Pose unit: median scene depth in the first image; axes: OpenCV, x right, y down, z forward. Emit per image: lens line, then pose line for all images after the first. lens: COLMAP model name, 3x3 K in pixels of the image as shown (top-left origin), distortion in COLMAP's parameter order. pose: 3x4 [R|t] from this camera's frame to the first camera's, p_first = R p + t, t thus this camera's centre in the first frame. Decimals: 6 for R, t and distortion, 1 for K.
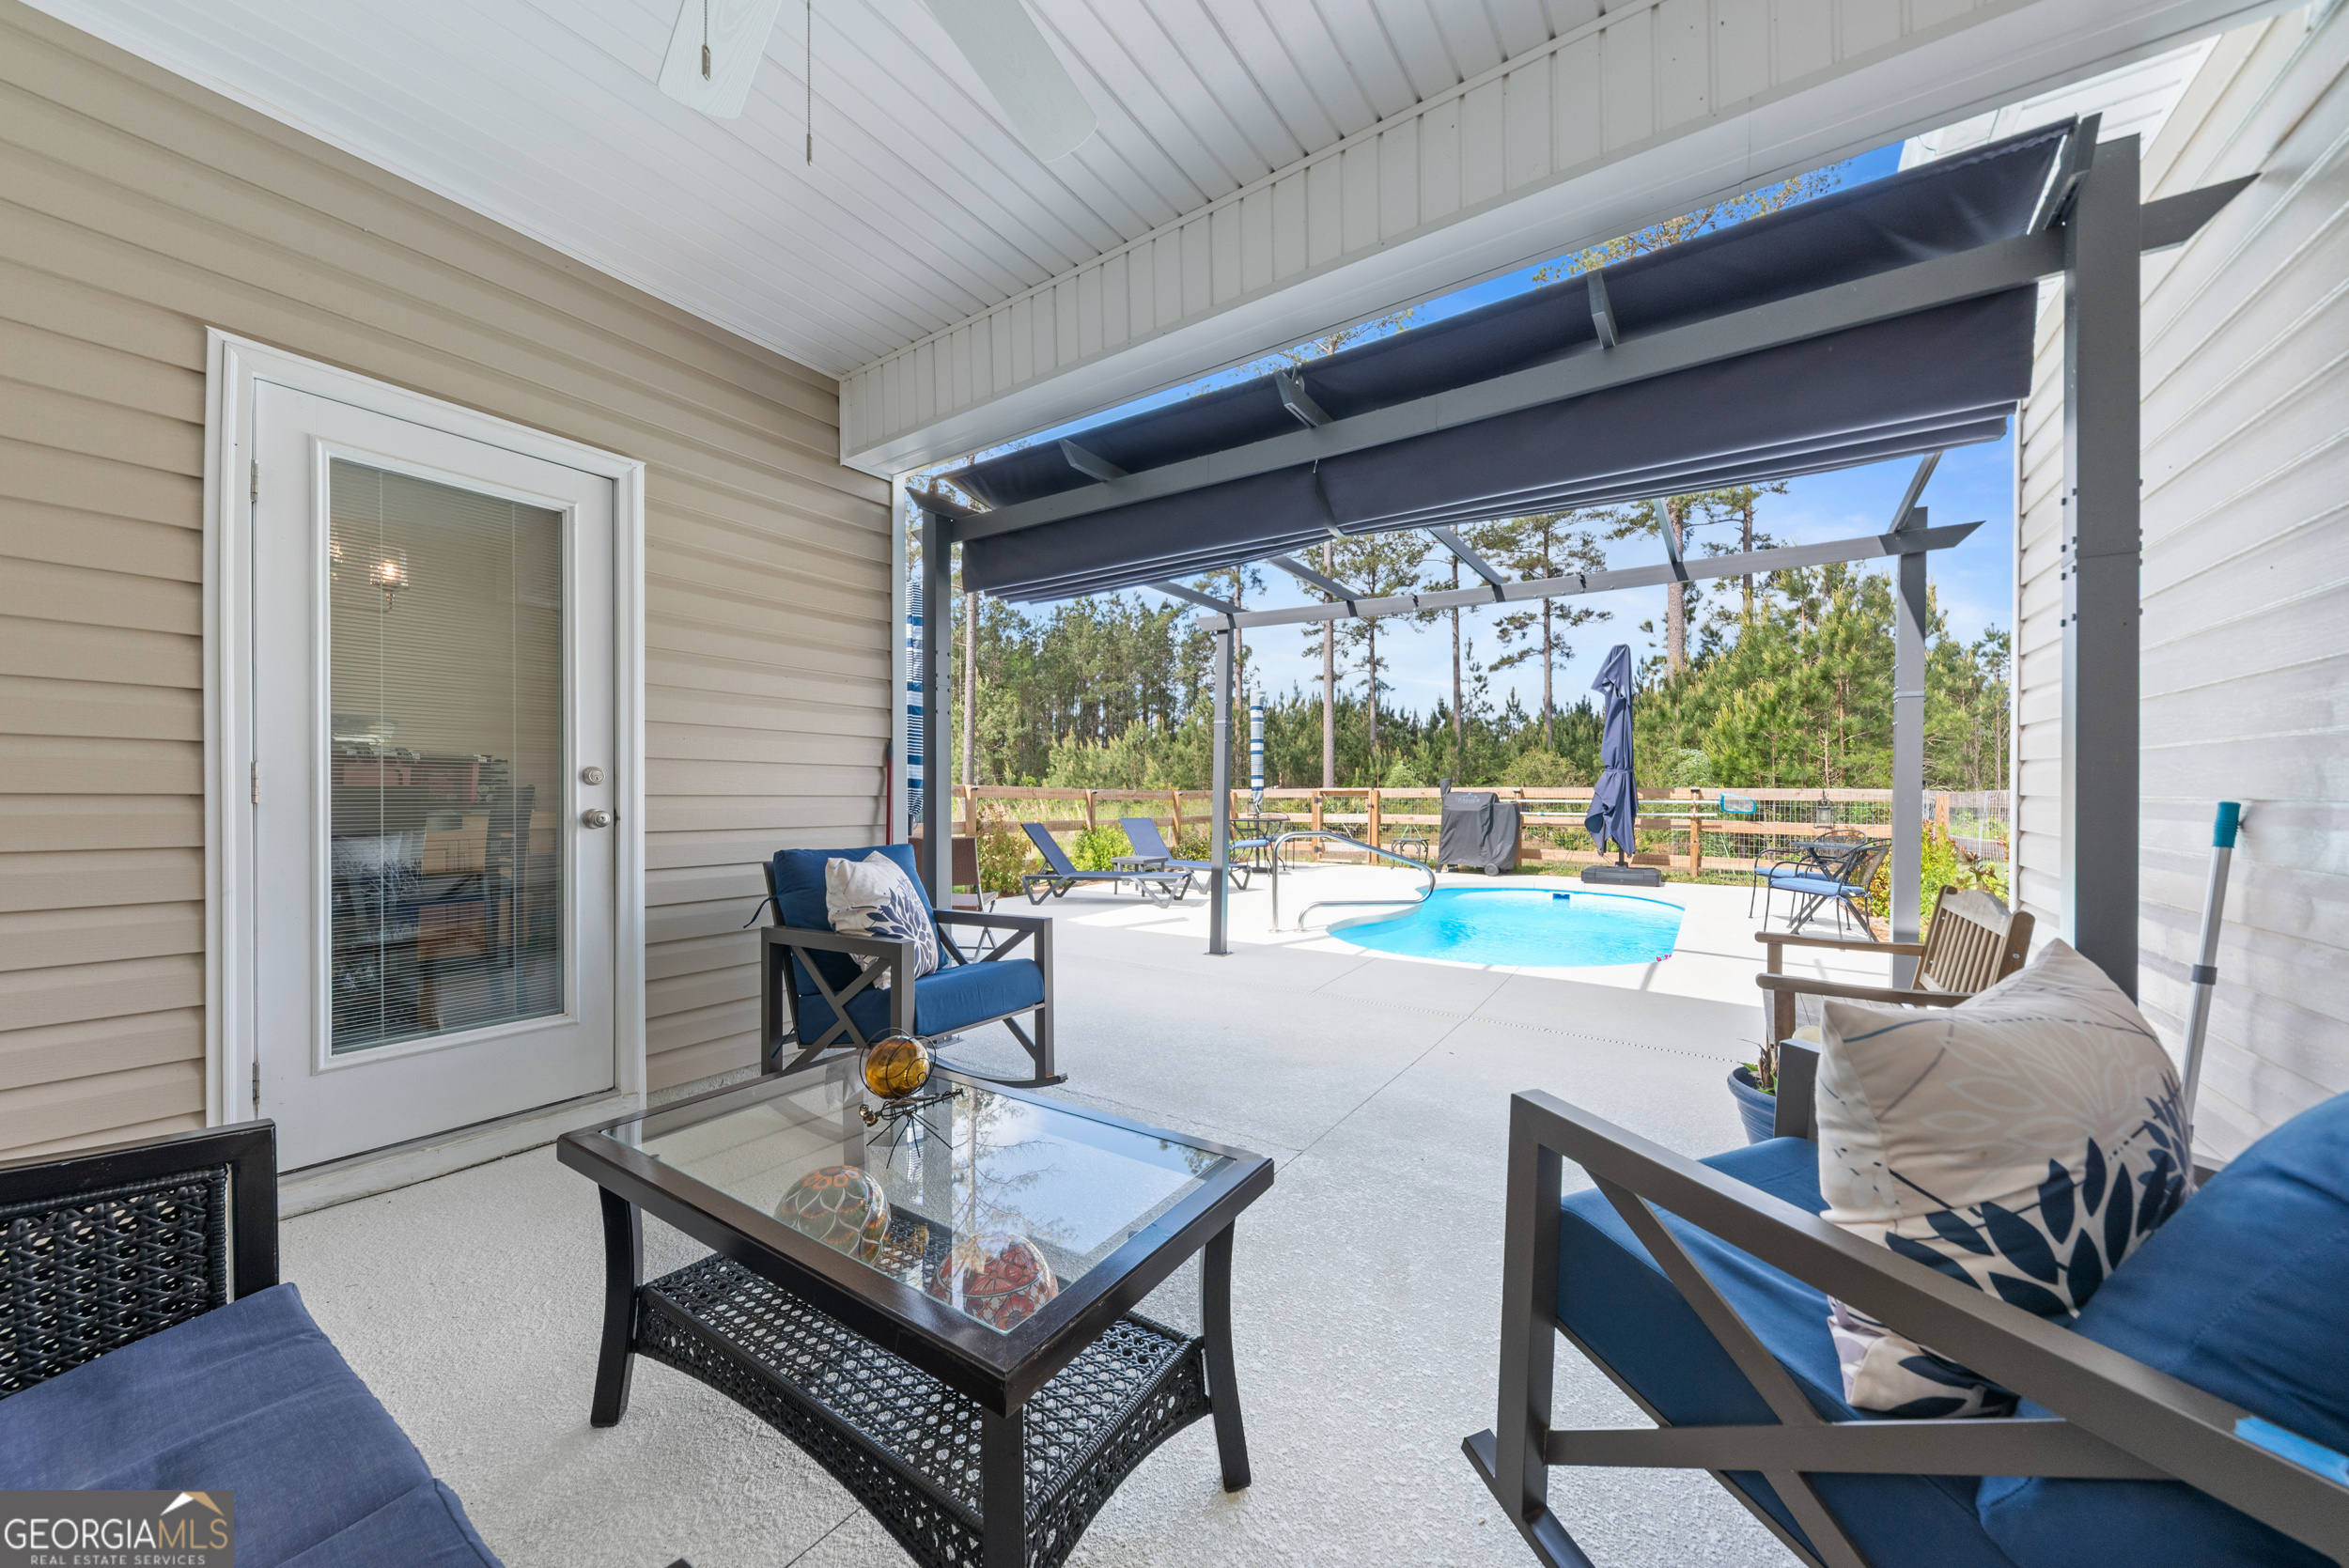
lens RADIAL K [[826.3, 0, 1165.8], [0, 826.3, 795.3], [0, 0, 1]] dist [0.012163, 0.000055]
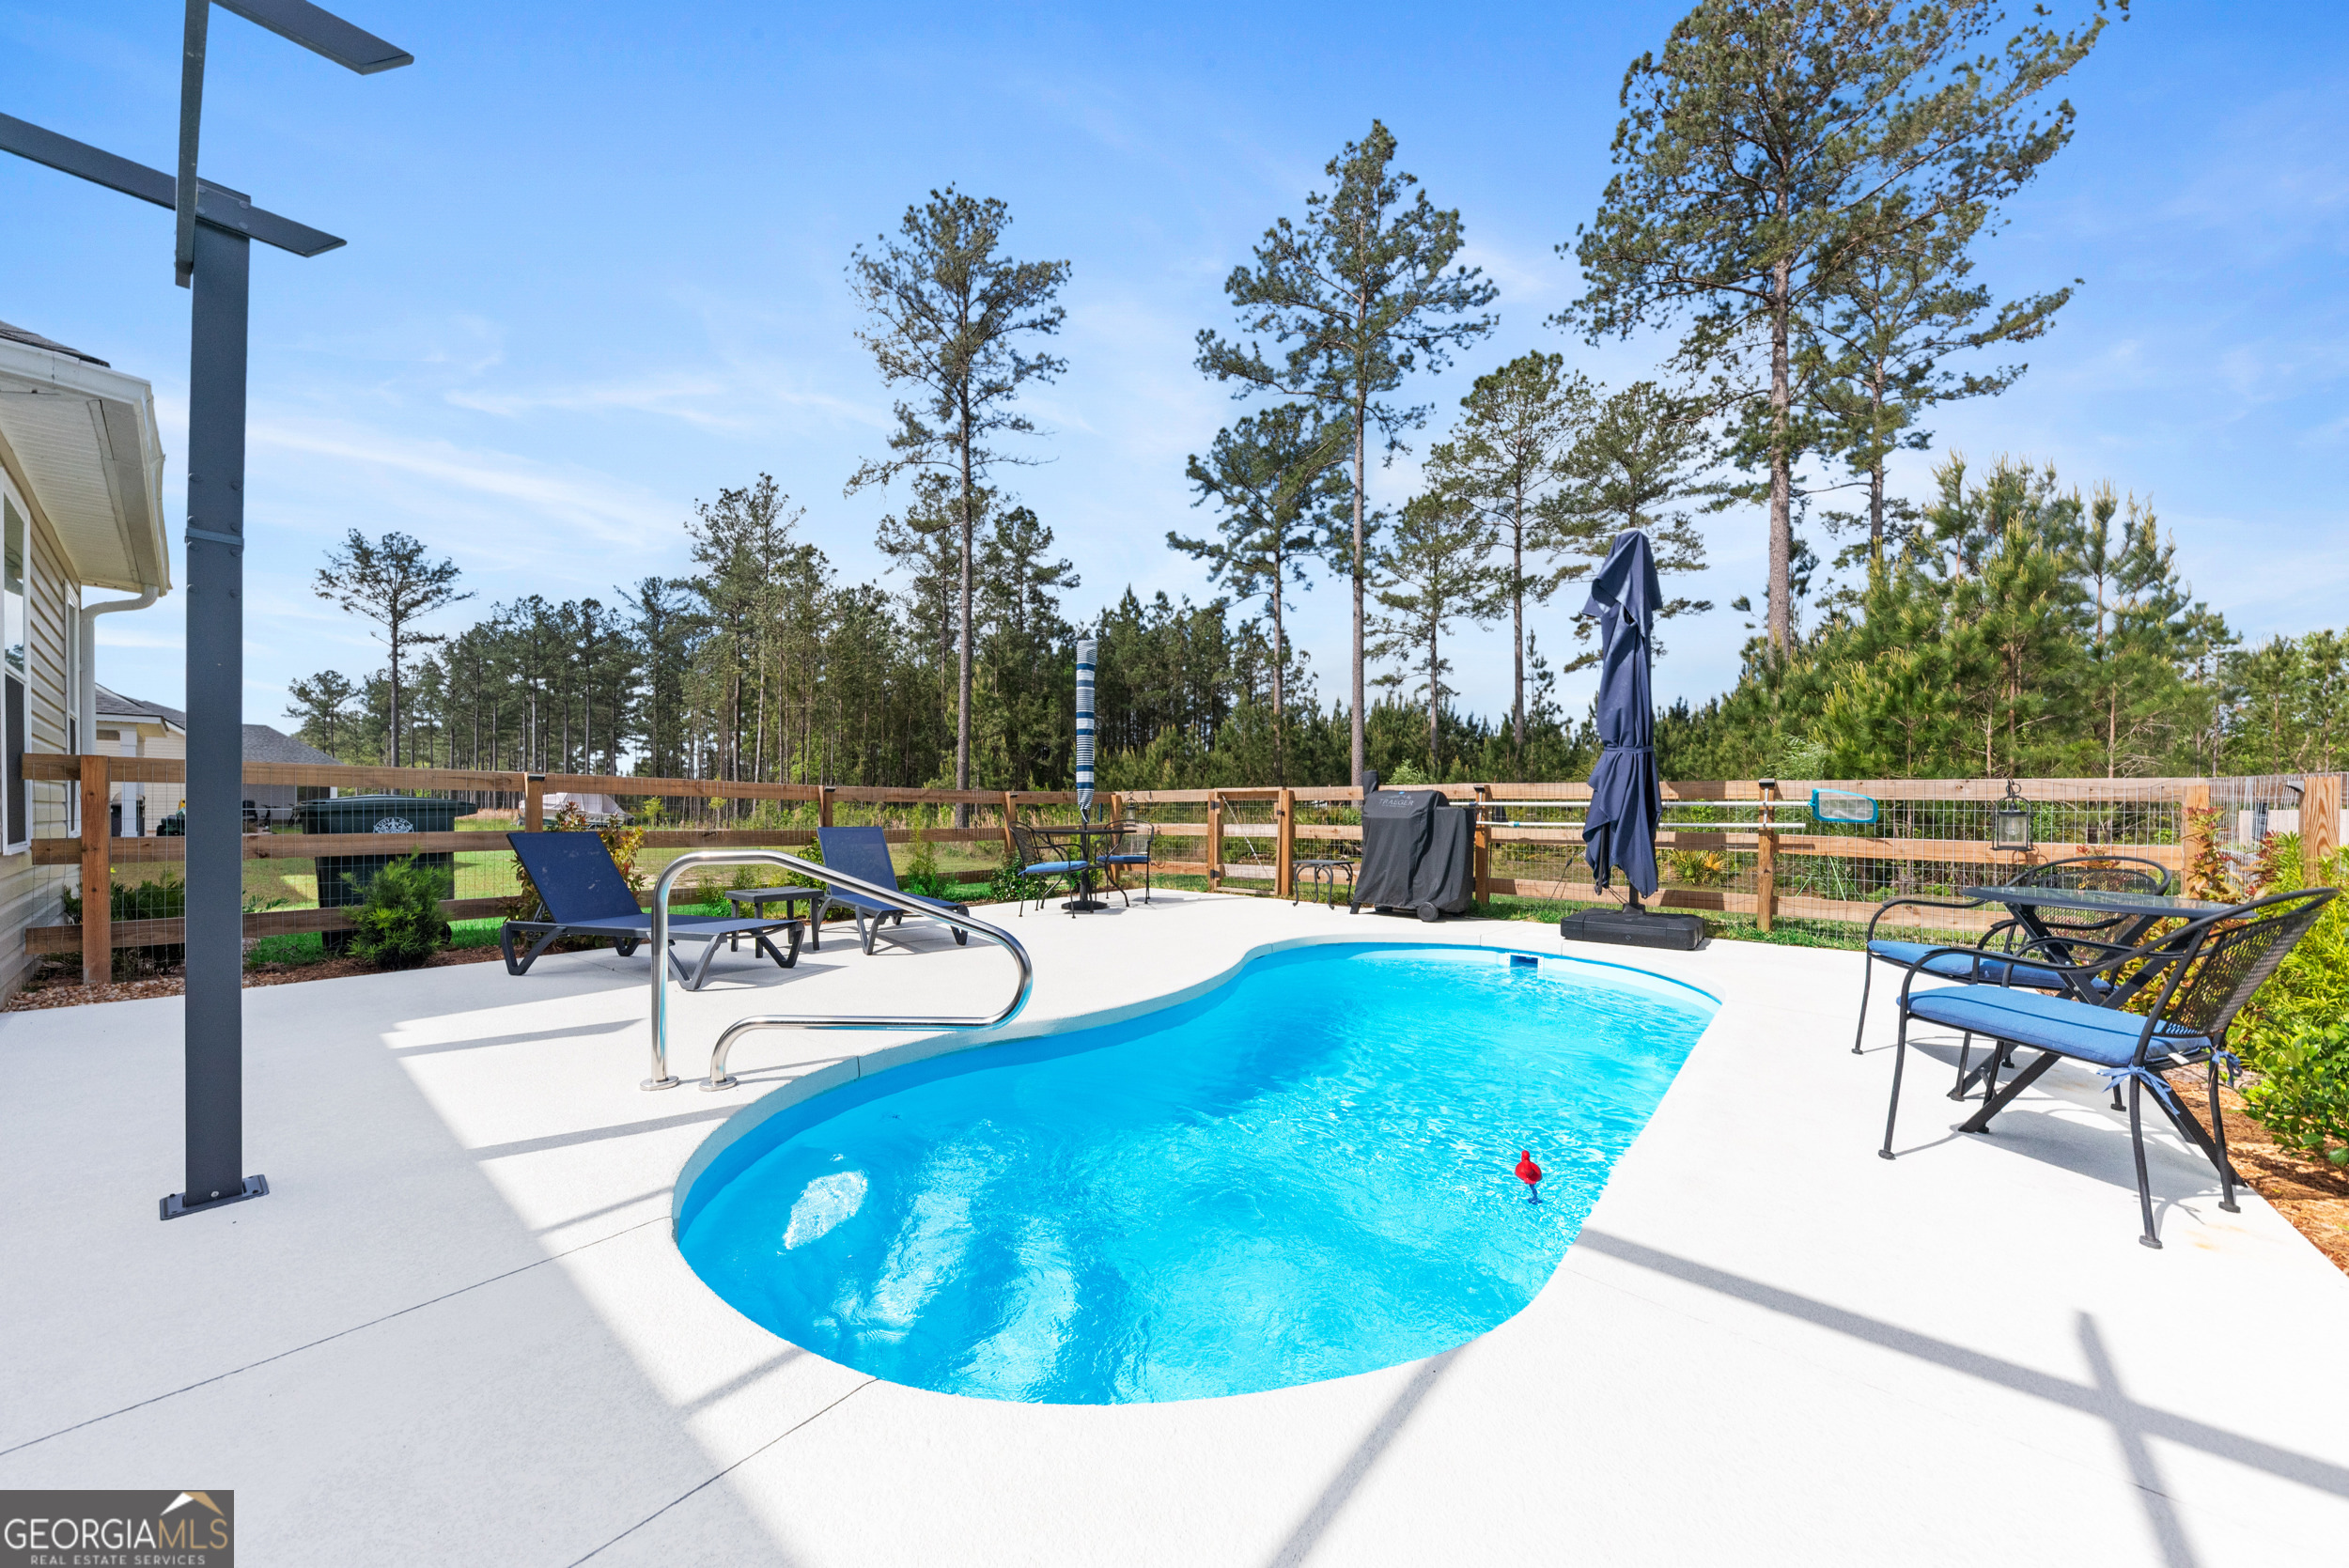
lens RADIAL K [[810.8, 0, 1176.6], [0, 810.8, 814.3], [0, 0, 1]] dist [0.010100, -0.000087]
pose [[0.995103, 0.003916, -0.098765, 0.161418], [-0.003579, 0.999987, 0.003586, 0.008703], [0.098777, -0.003215, 0.995104, 0.222967]]
